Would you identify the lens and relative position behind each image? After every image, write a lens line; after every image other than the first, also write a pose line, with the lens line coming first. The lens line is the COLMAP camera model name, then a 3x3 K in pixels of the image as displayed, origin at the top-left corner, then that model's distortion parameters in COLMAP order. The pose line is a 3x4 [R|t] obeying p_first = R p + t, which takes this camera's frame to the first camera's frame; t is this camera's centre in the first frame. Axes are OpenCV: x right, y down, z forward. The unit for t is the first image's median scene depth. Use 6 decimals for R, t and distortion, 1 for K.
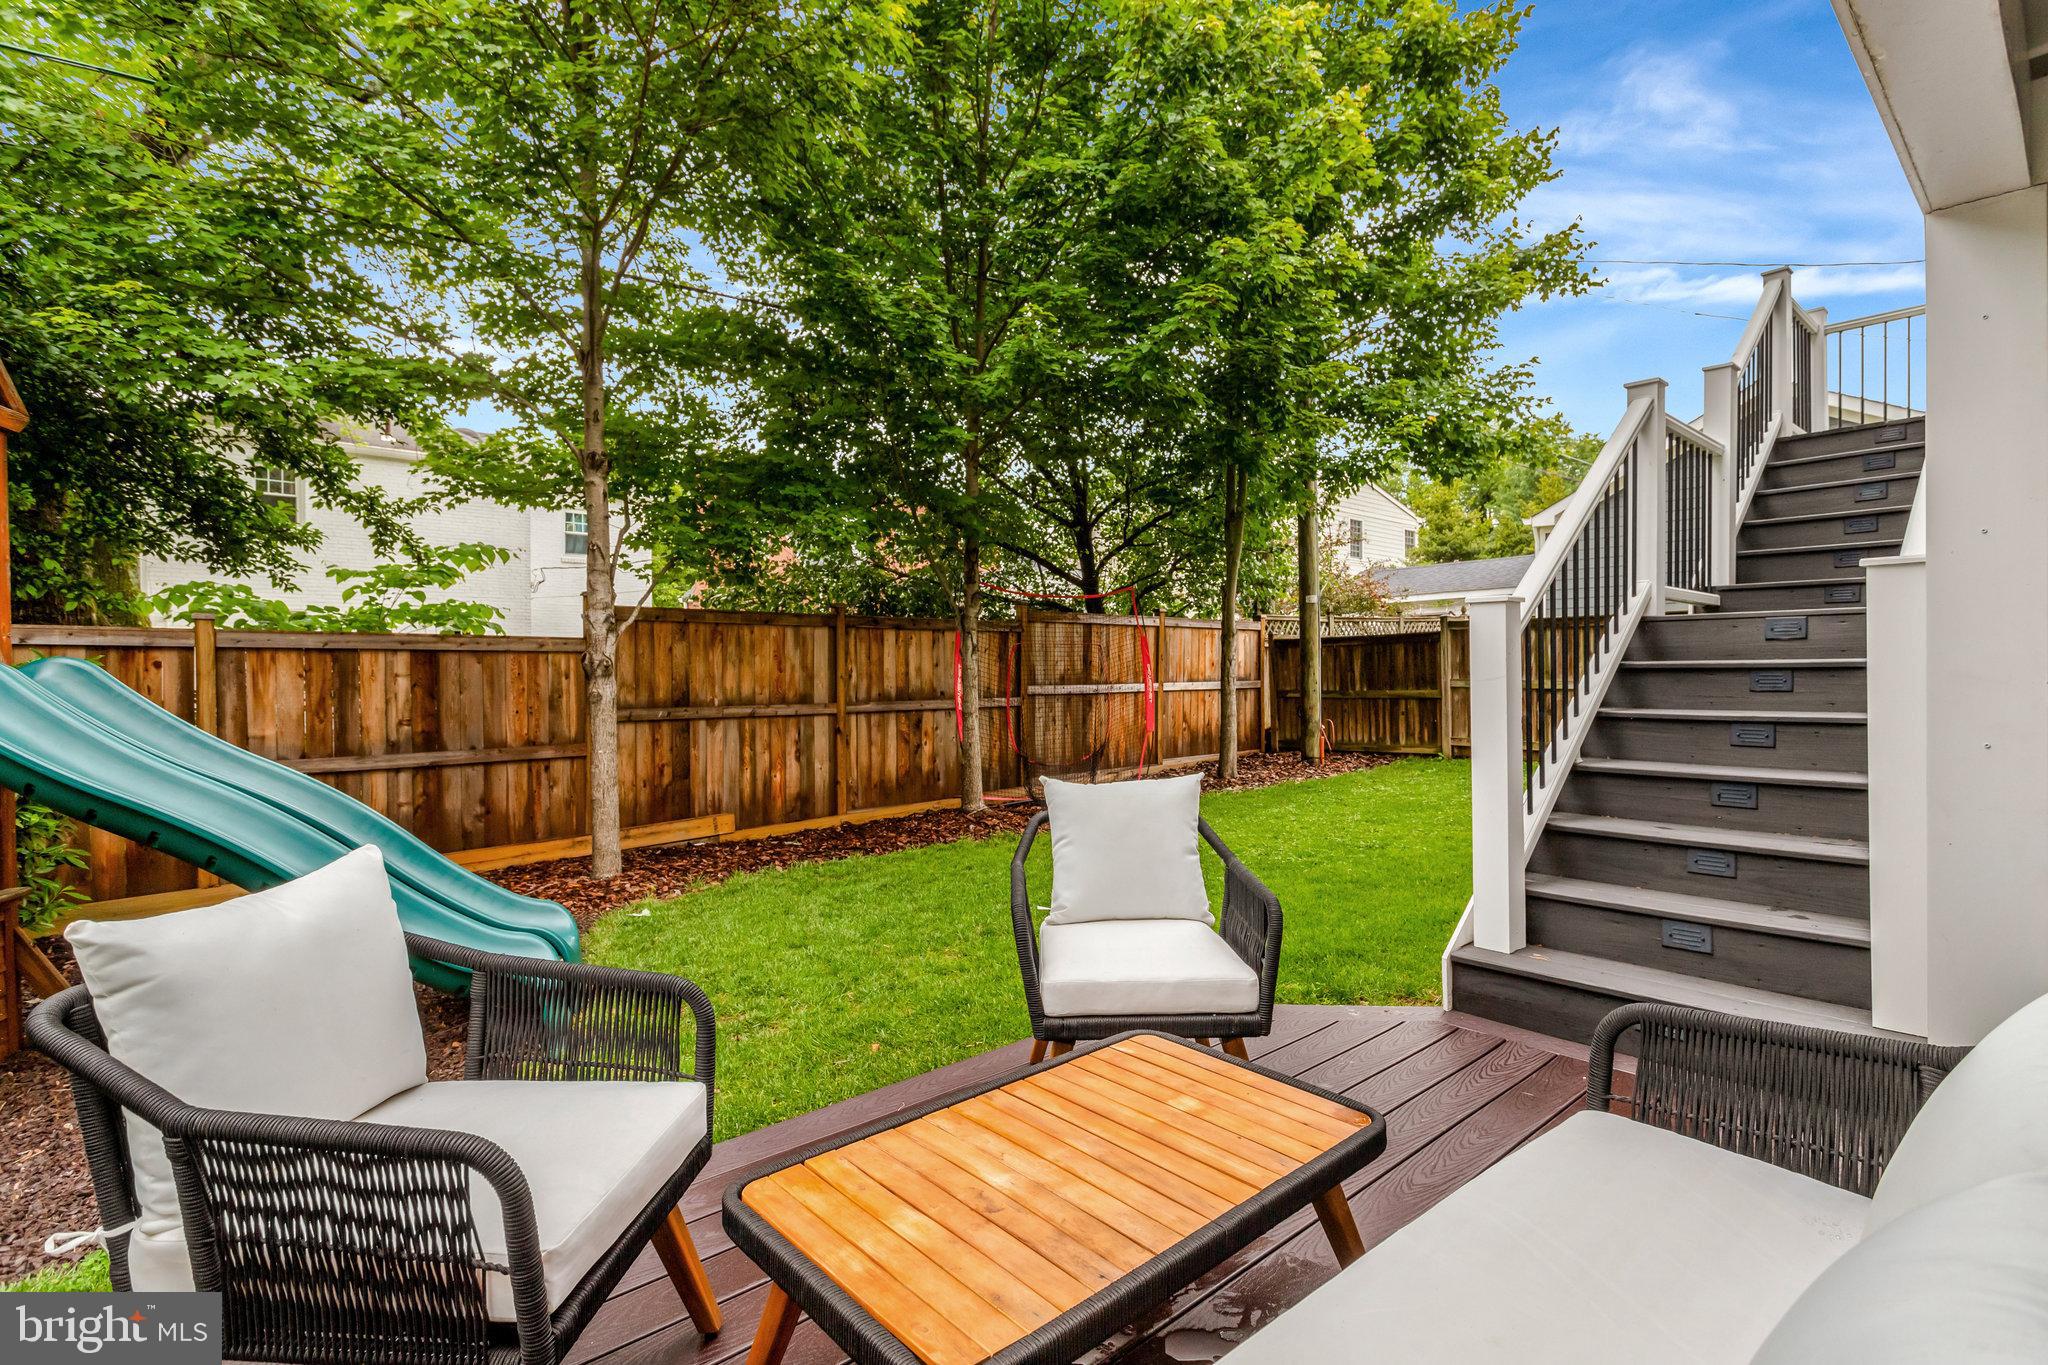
lens RADIAL K [[976.2, 0, 1022.4], [0, 976.2, 667.6], [0, 0, 1]] dist [0.000573, 0.001769]
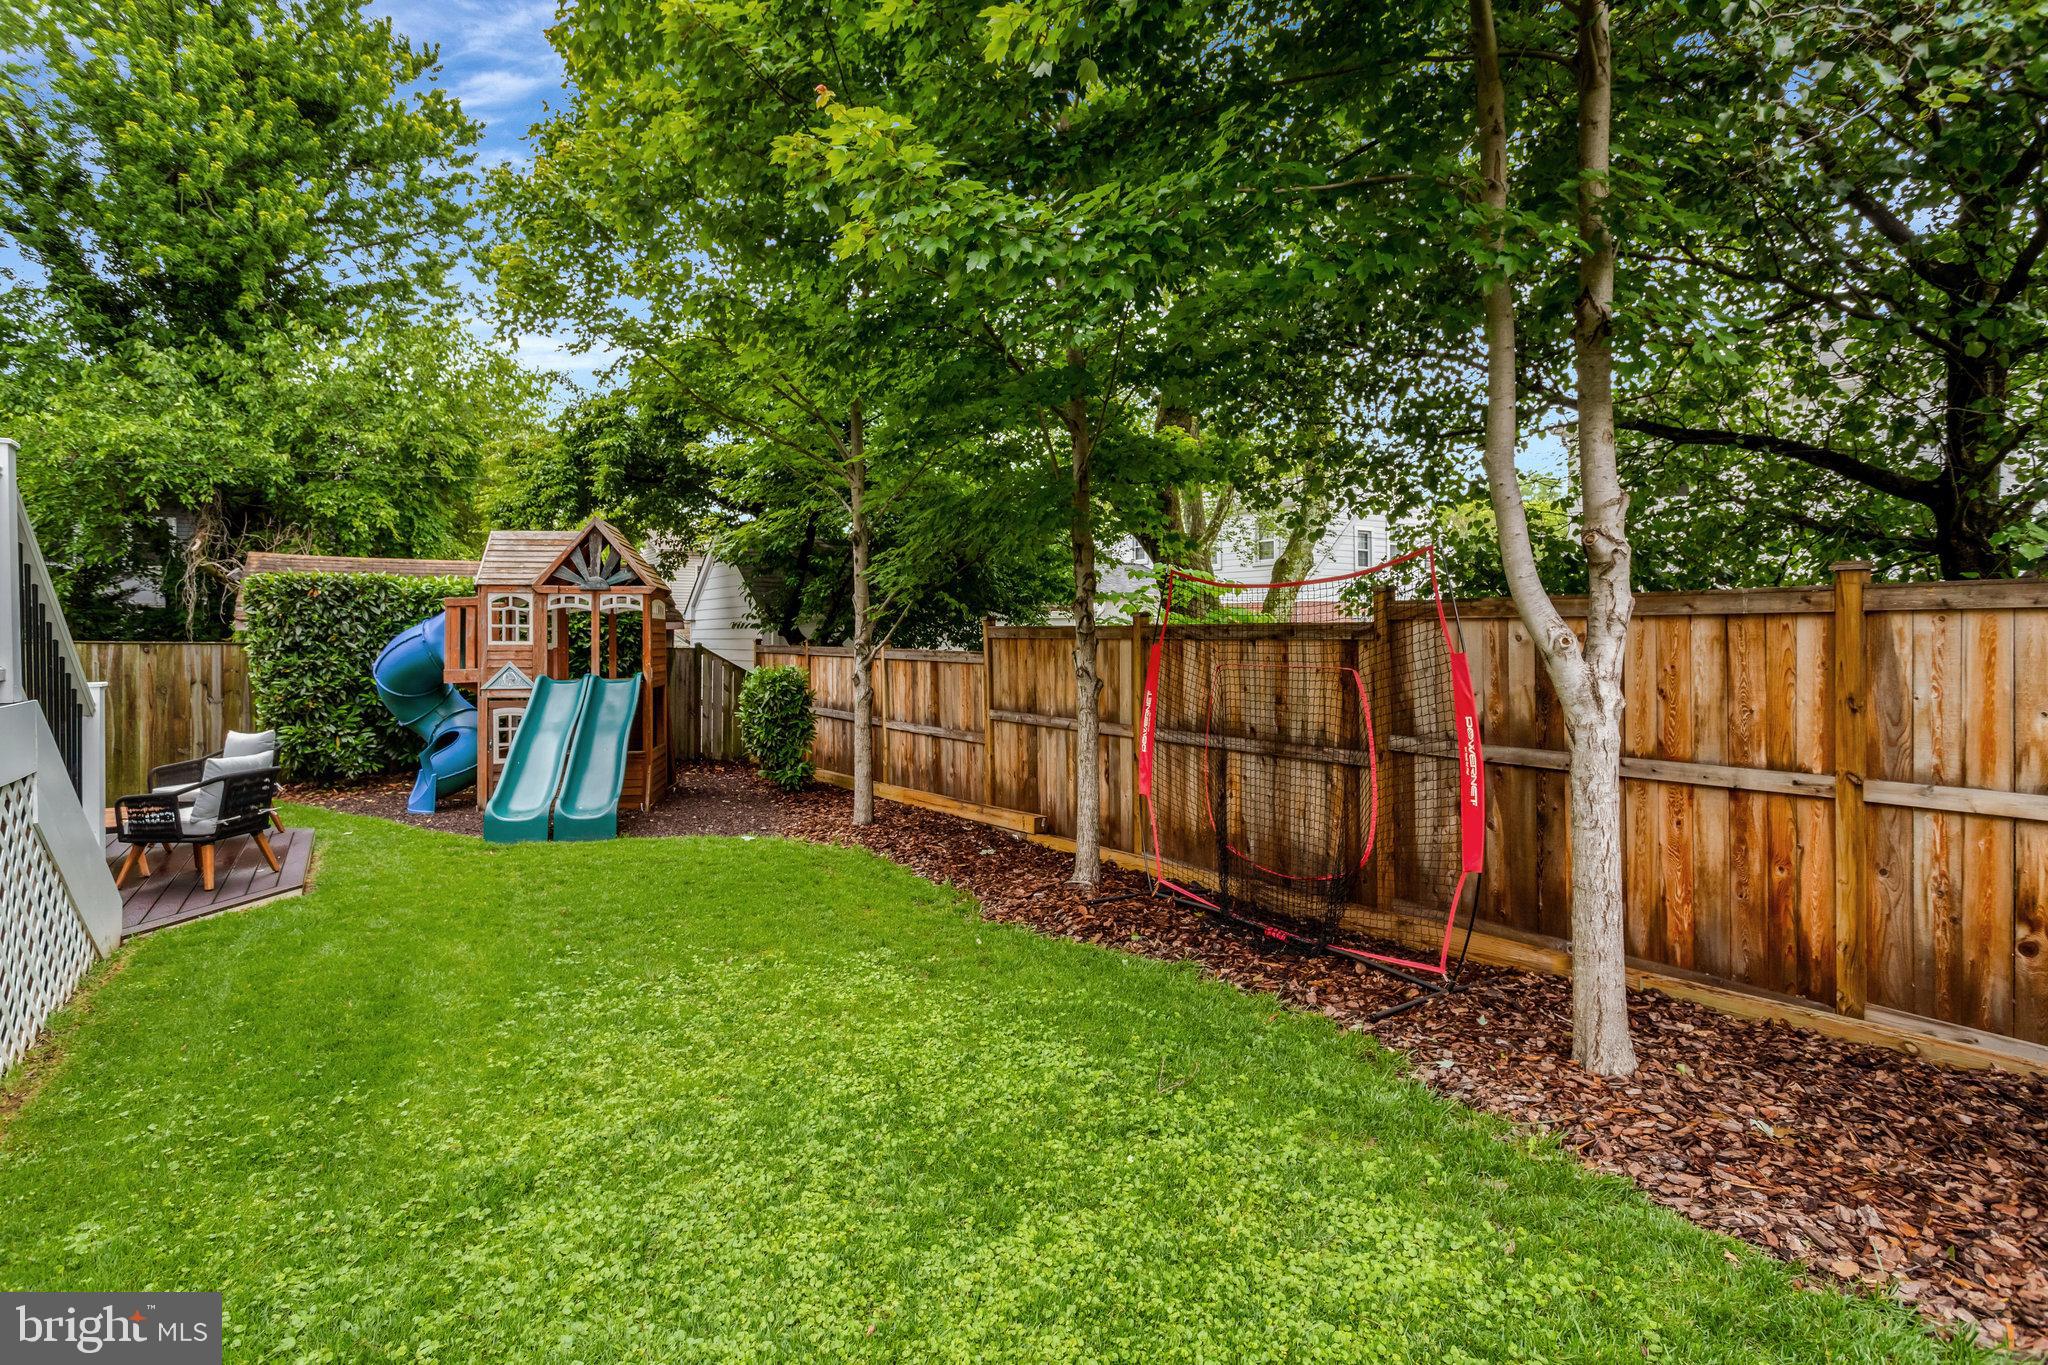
lens RADIAL K [[988.8, 0, 1018.4], [0, 988.8, 630.6], [0, 0, 1]] dist [0.015569, 0.000045]
pose [[-0.130438, 0.005764, -0.991440, 0.731034], [0.013268, 0.999904, 0.004068, -0.056867], [0.991368, -0.012623, -0.130502, 1.036433]]
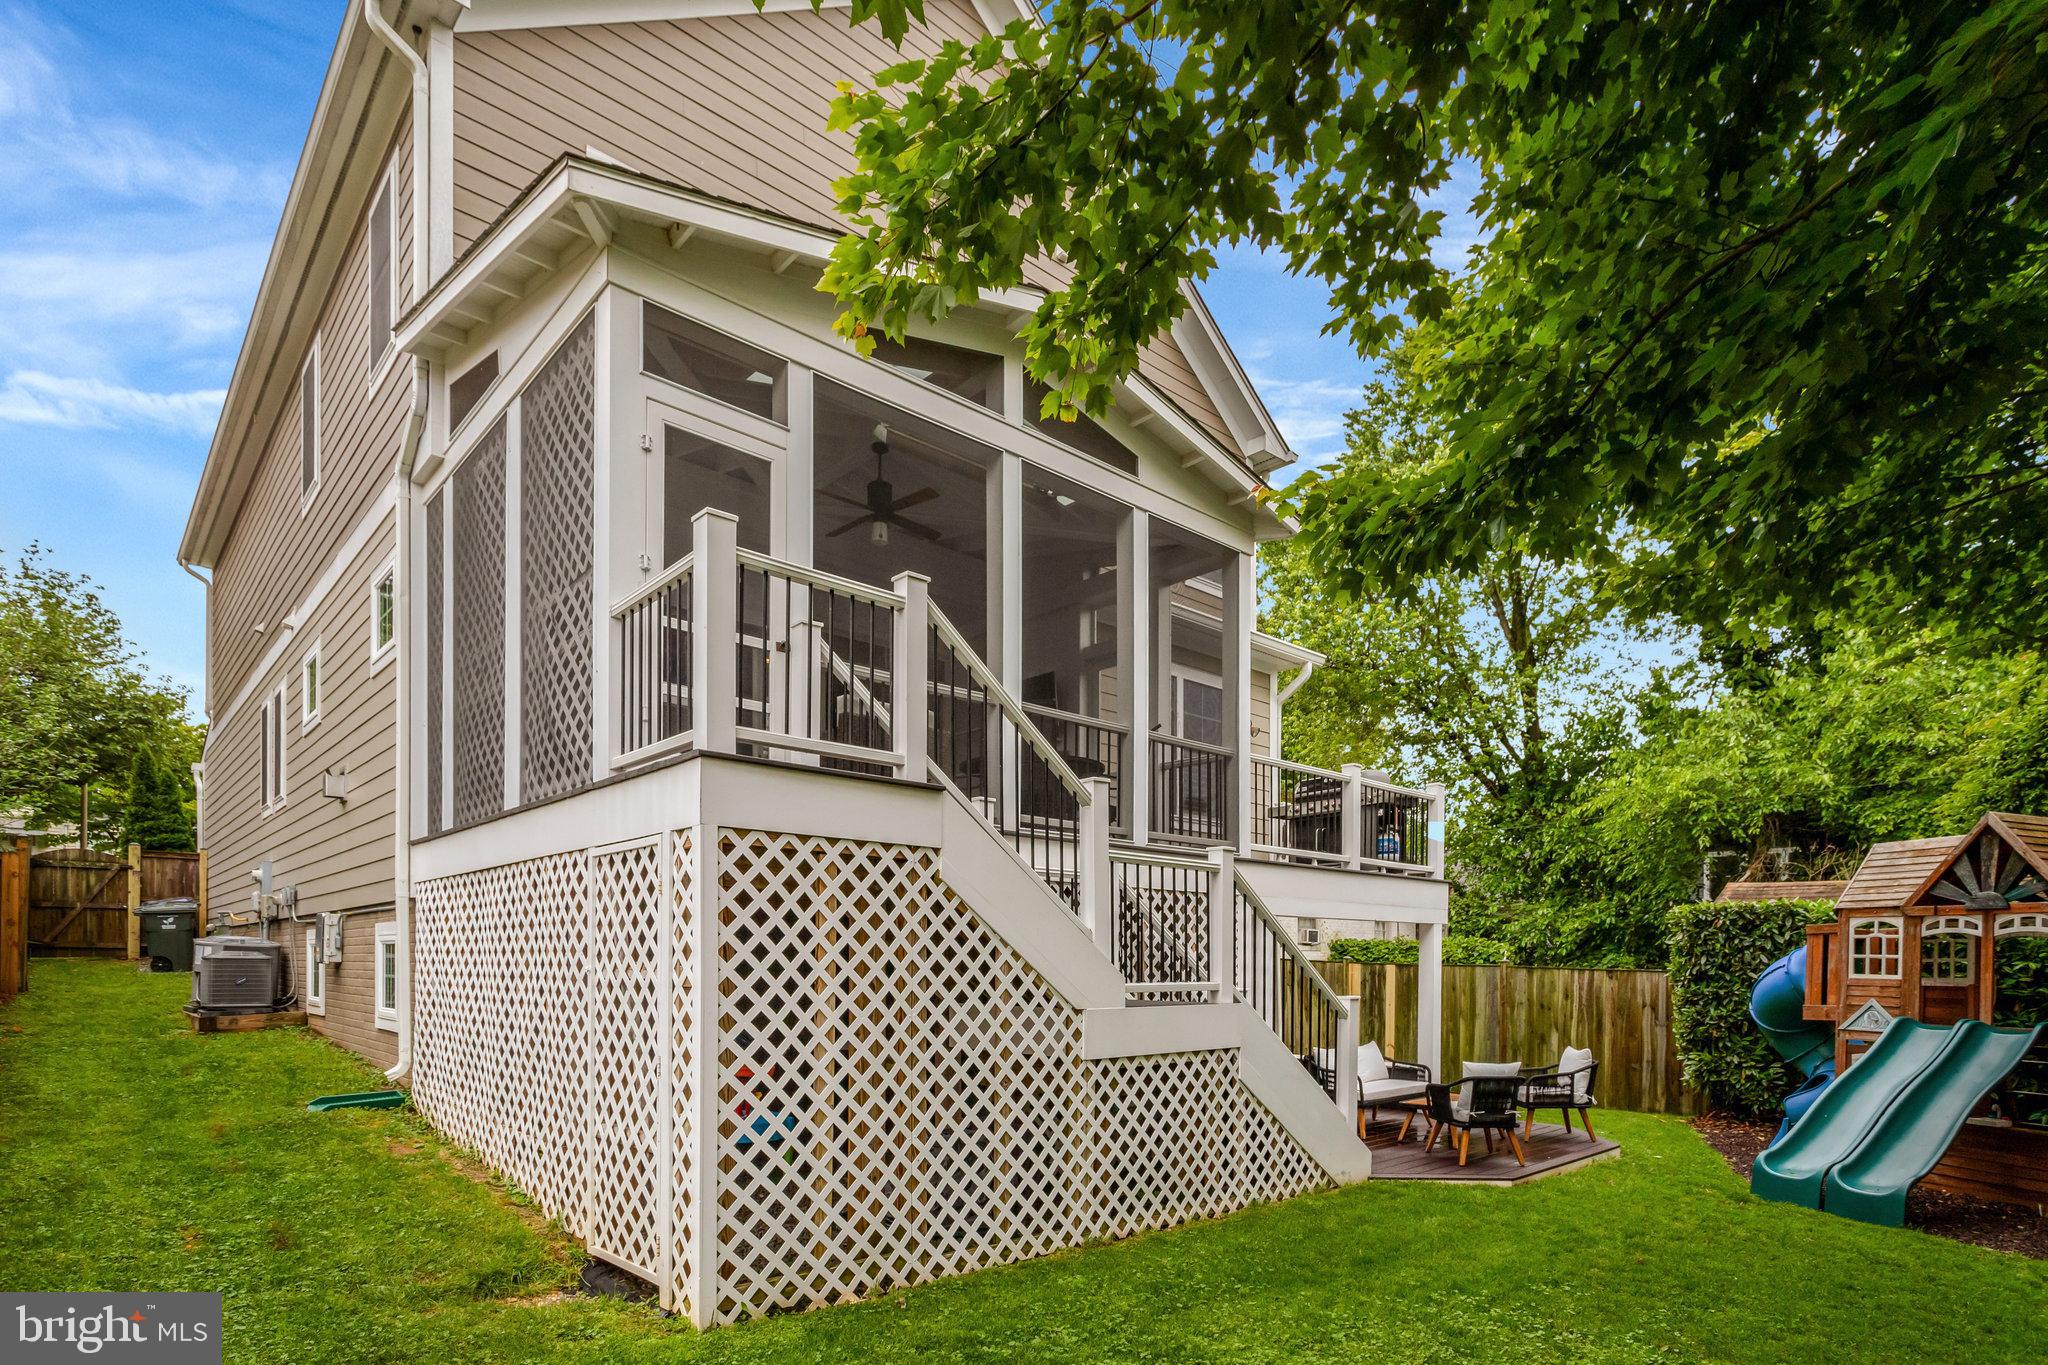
lens RADIAL K [[1052.7, 0, 1016.9], [0, 1052.7, 969.2], [0, 0, 1]] dist [0.001965, 0.000724]
pose [[-0.999987, -0.000232, -0.005190, 0.492345], [-0.000250, 0.999994, 0.003452, -0.056445], [0.005189, 0.003453, -0.999981, 1.332666]]
